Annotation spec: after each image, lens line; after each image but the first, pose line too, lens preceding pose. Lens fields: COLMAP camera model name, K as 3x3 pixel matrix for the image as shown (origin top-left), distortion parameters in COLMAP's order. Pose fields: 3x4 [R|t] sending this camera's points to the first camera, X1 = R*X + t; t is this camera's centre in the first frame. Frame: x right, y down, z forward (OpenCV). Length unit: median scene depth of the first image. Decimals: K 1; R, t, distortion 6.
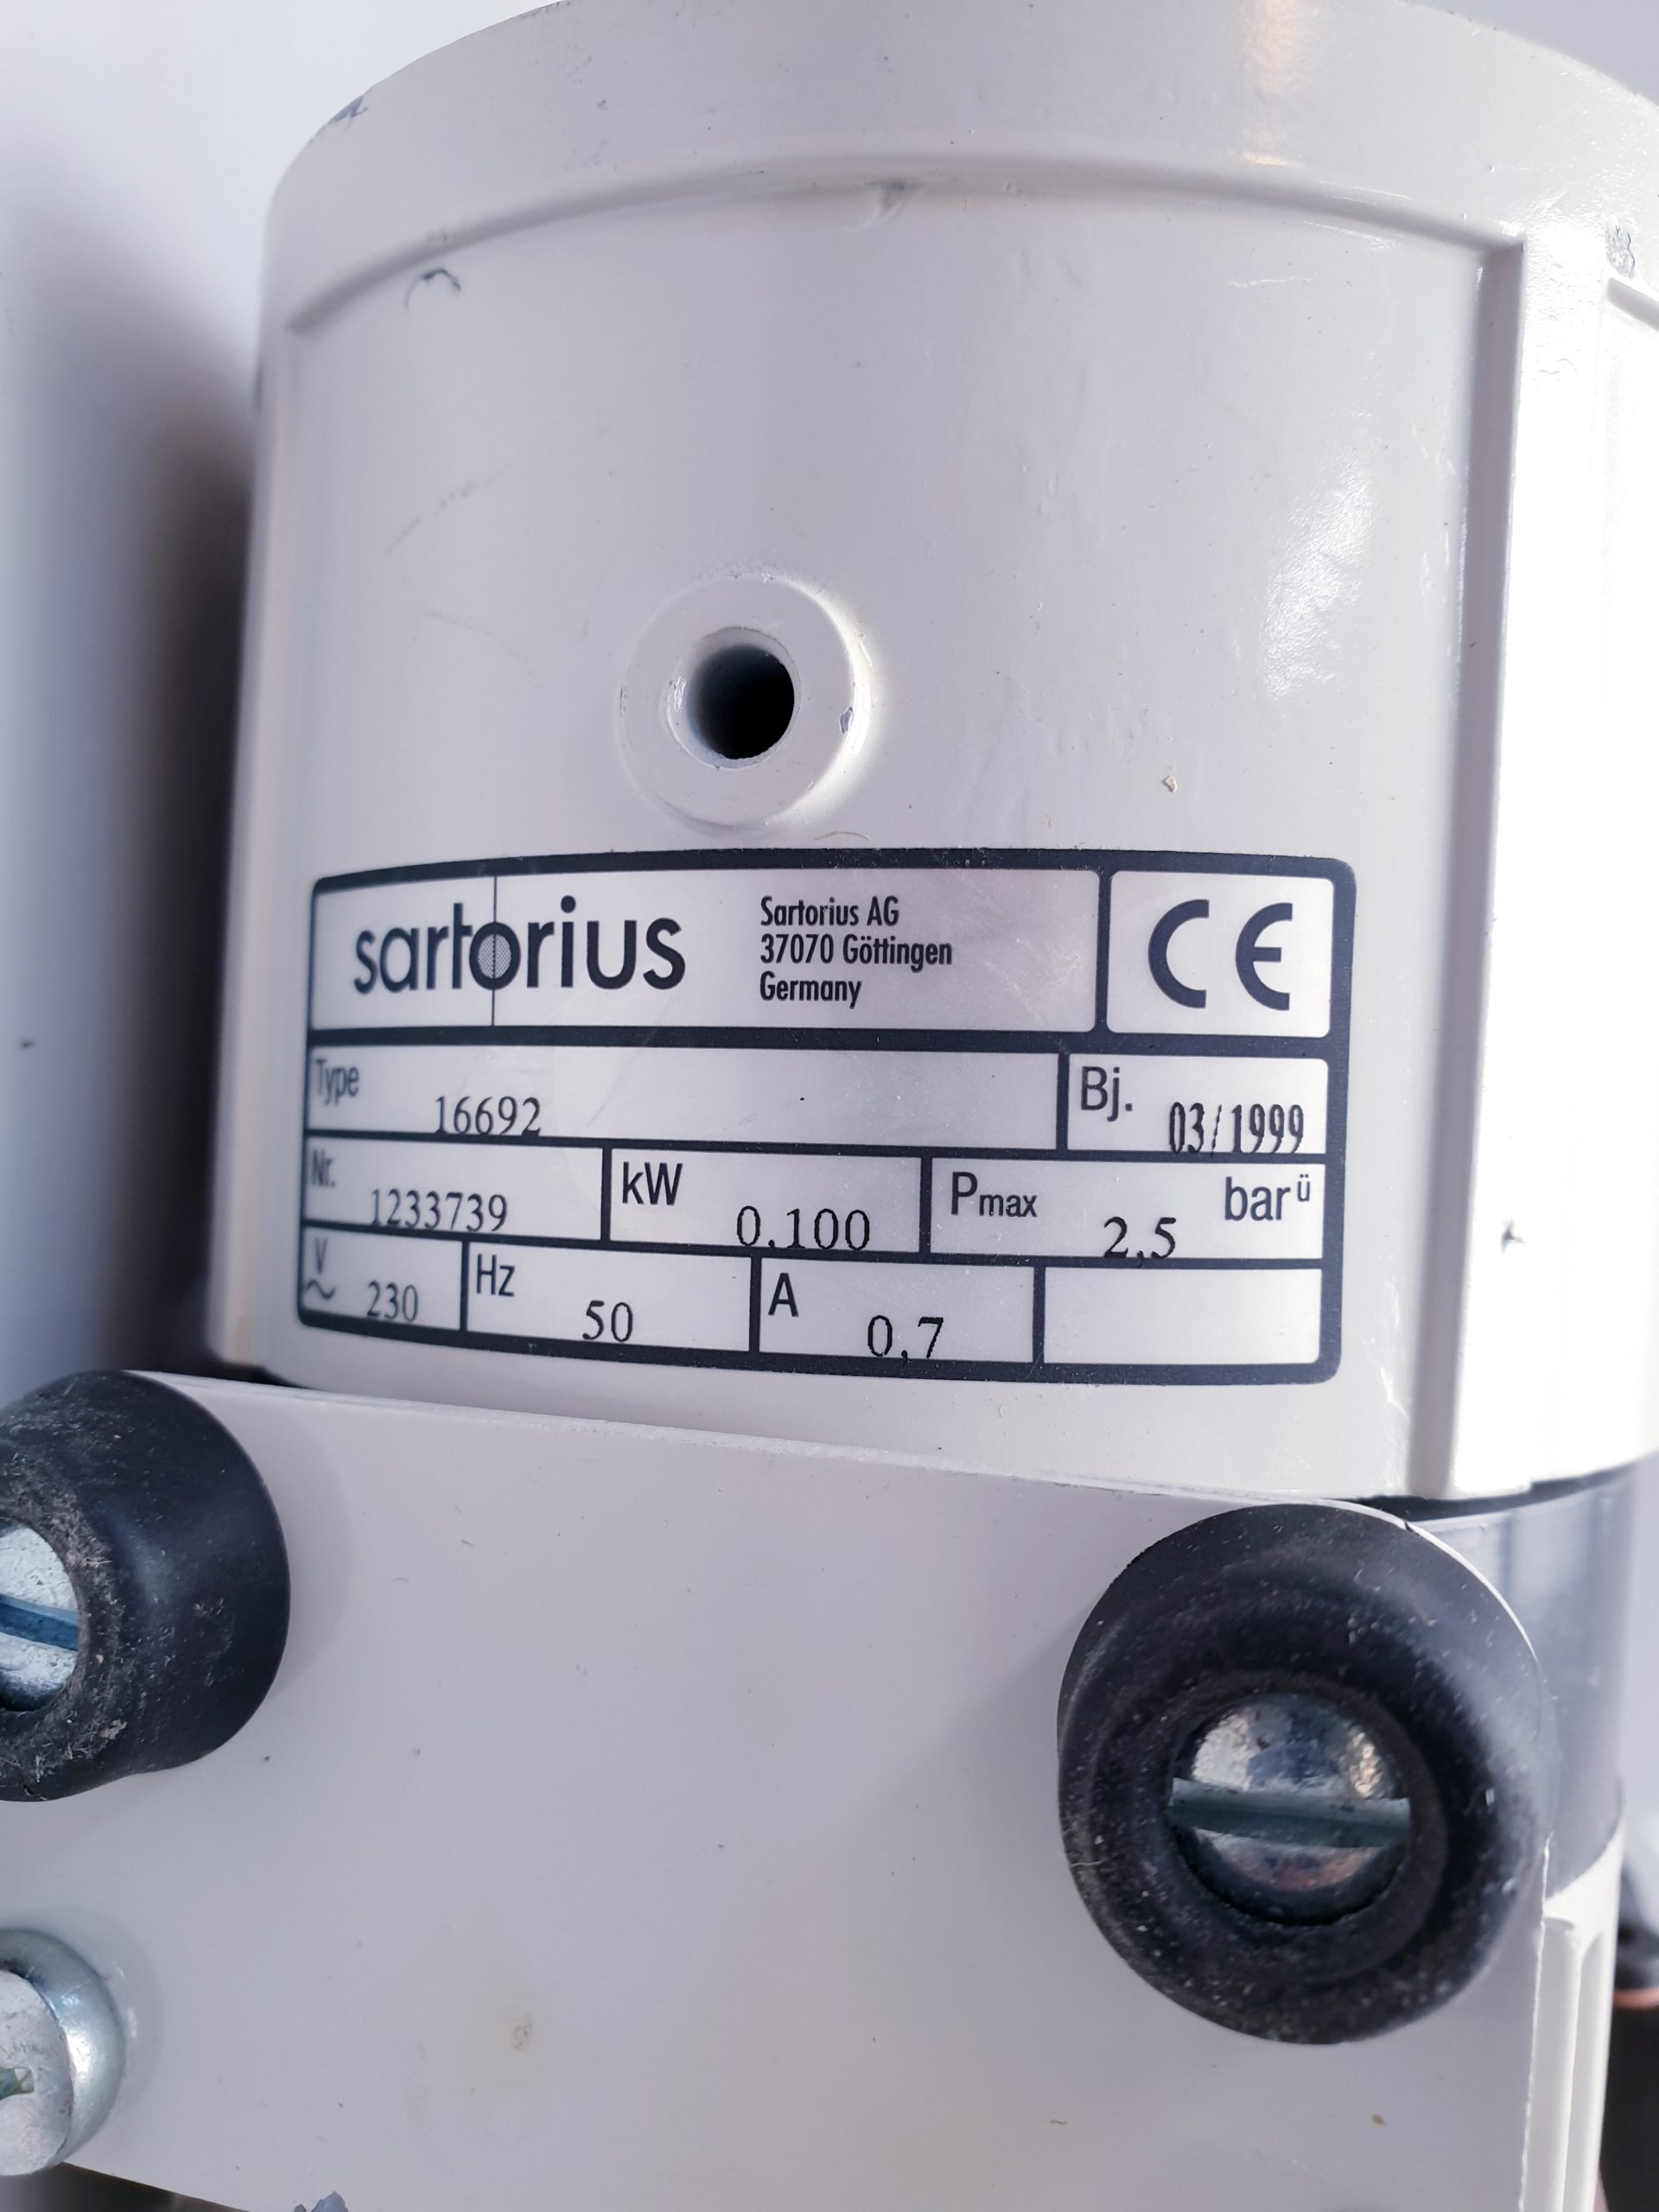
lens RADIAL K [[1968.3, 0, 829.5], [0, 1968.3, 1106.0], [0, 0, 1]] dist [-0.002466, -0.018504]
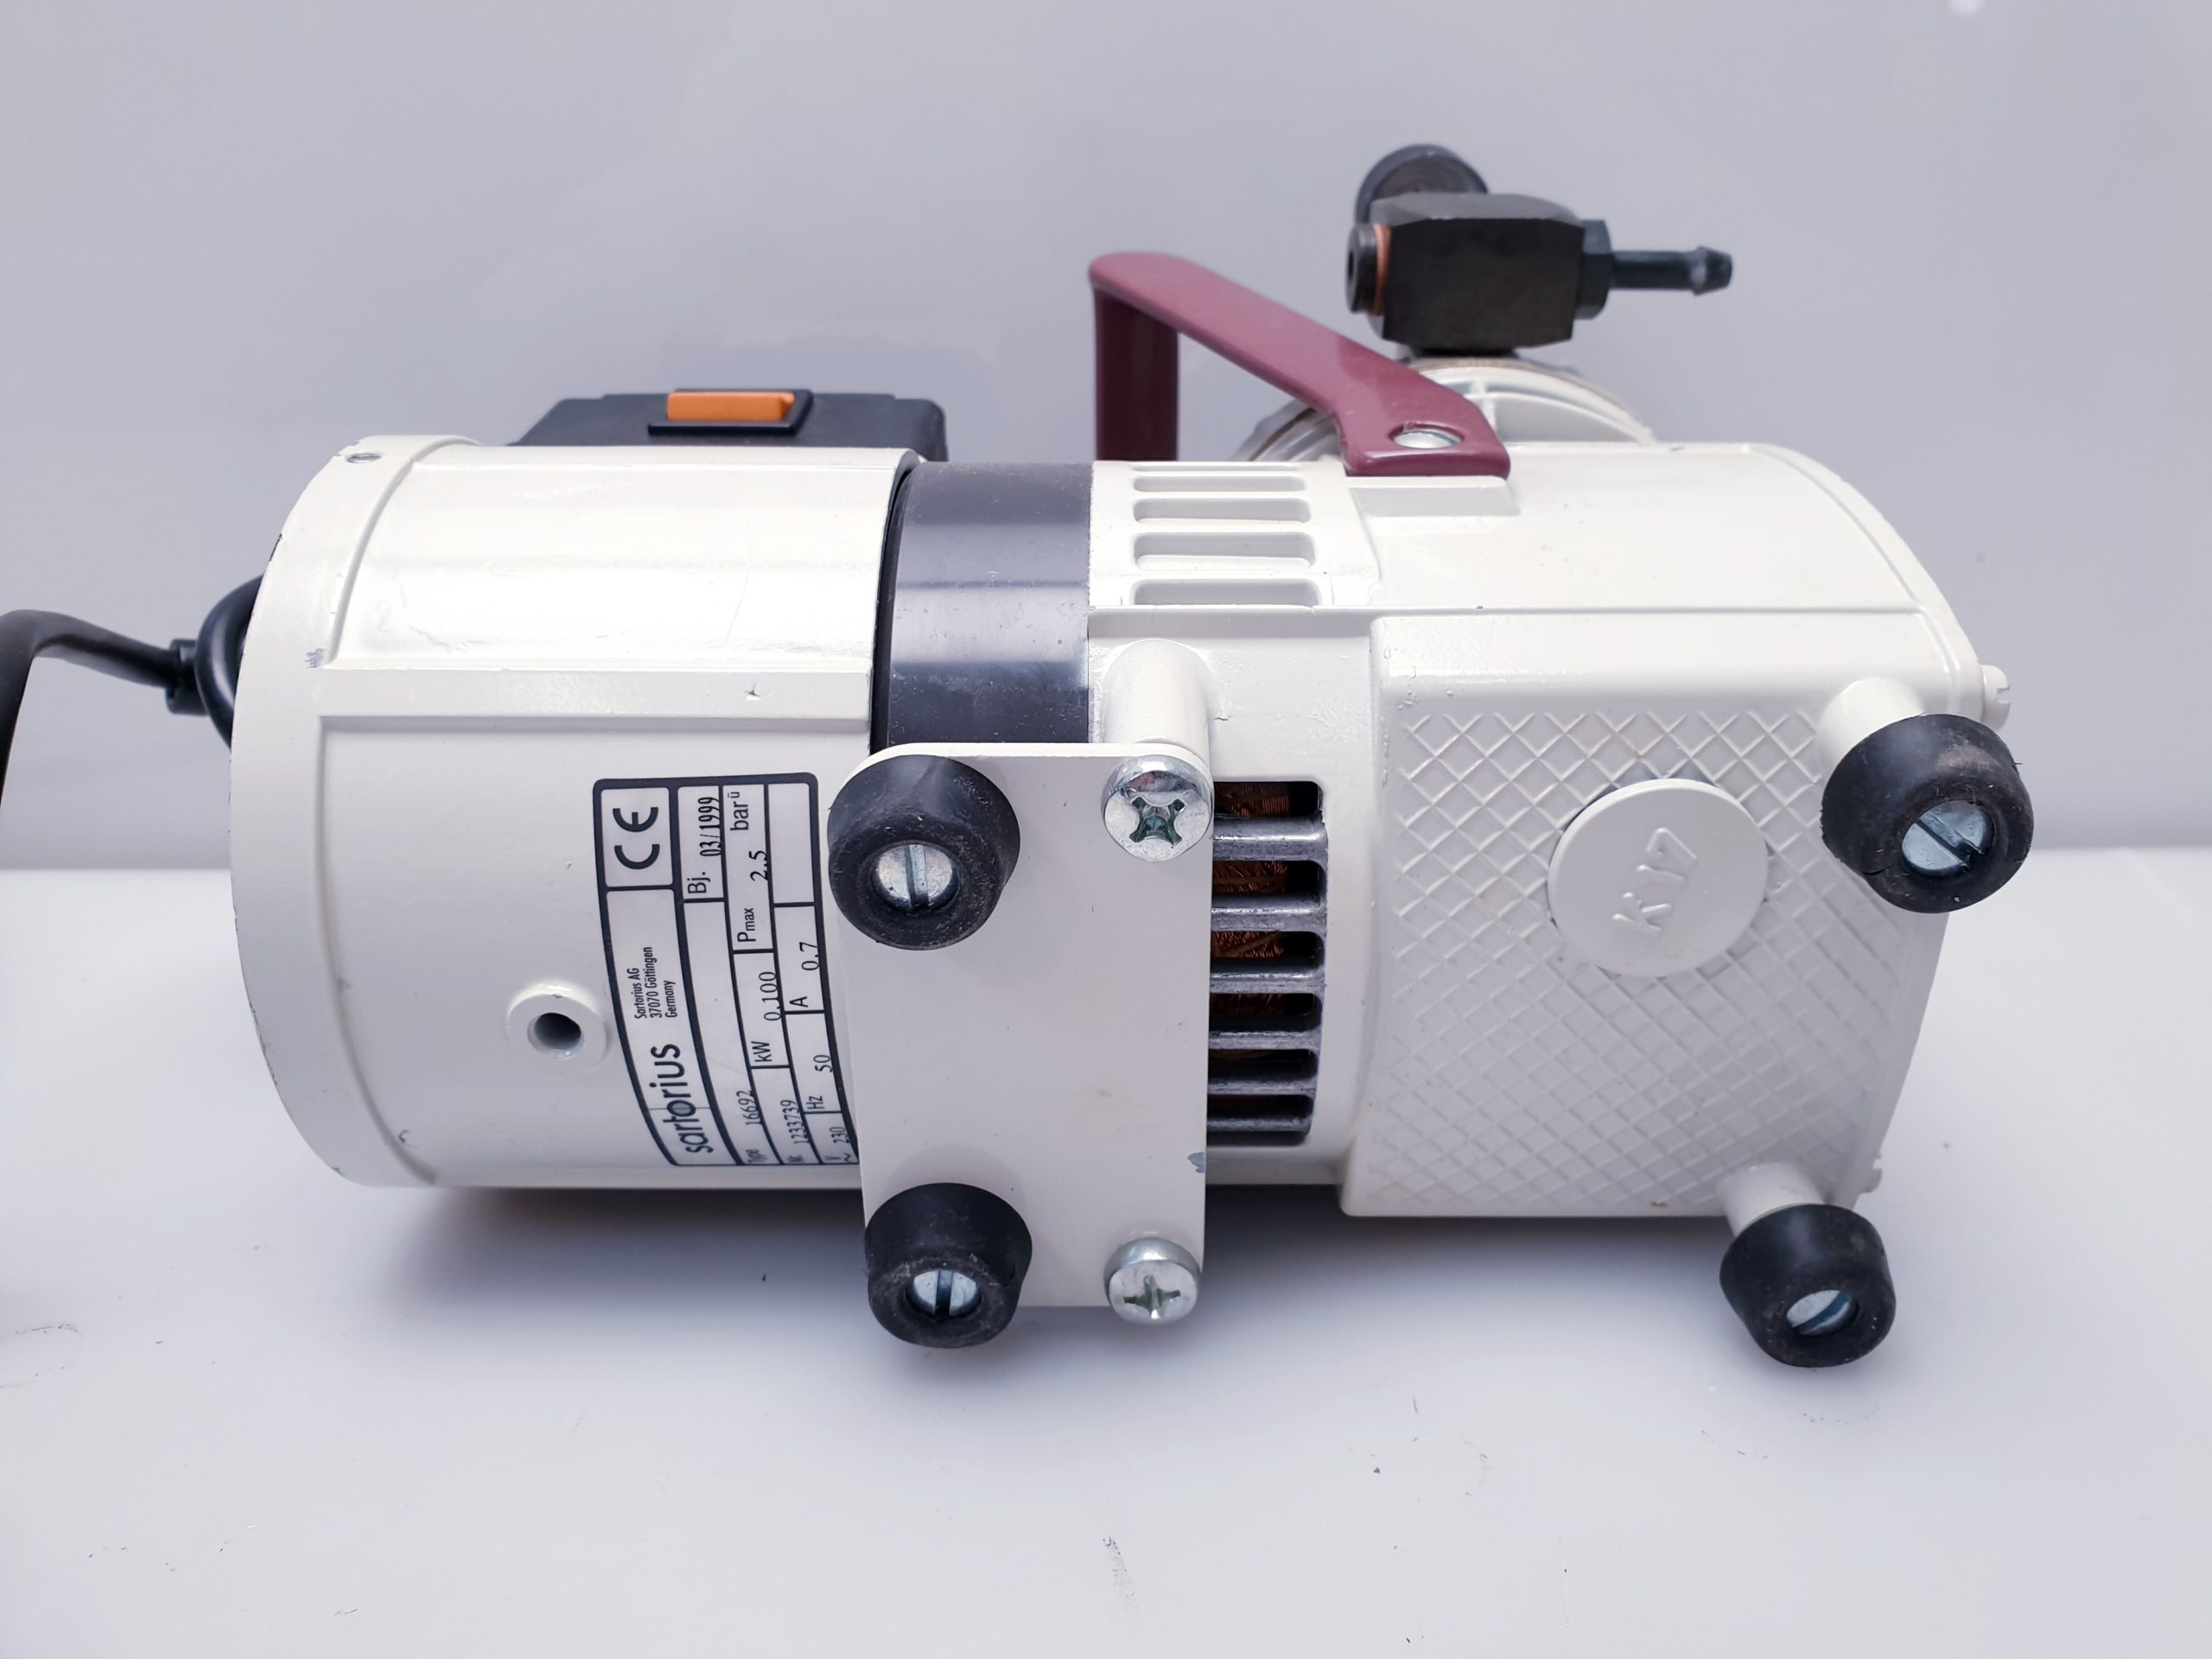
lens RADIAL K [[1674.9, 0, 1106.0], [0, 1674.9, 829.5], [0, 0, 1]] dist [-0.001494, -0.001988]
pose [[-0.044355, -0.974641, -0.219334, 0.620632], [0.998986, -0.041577, -0.017267, 0.520003], [0.007710, -0.219877, 0.975497, -0.962256]]
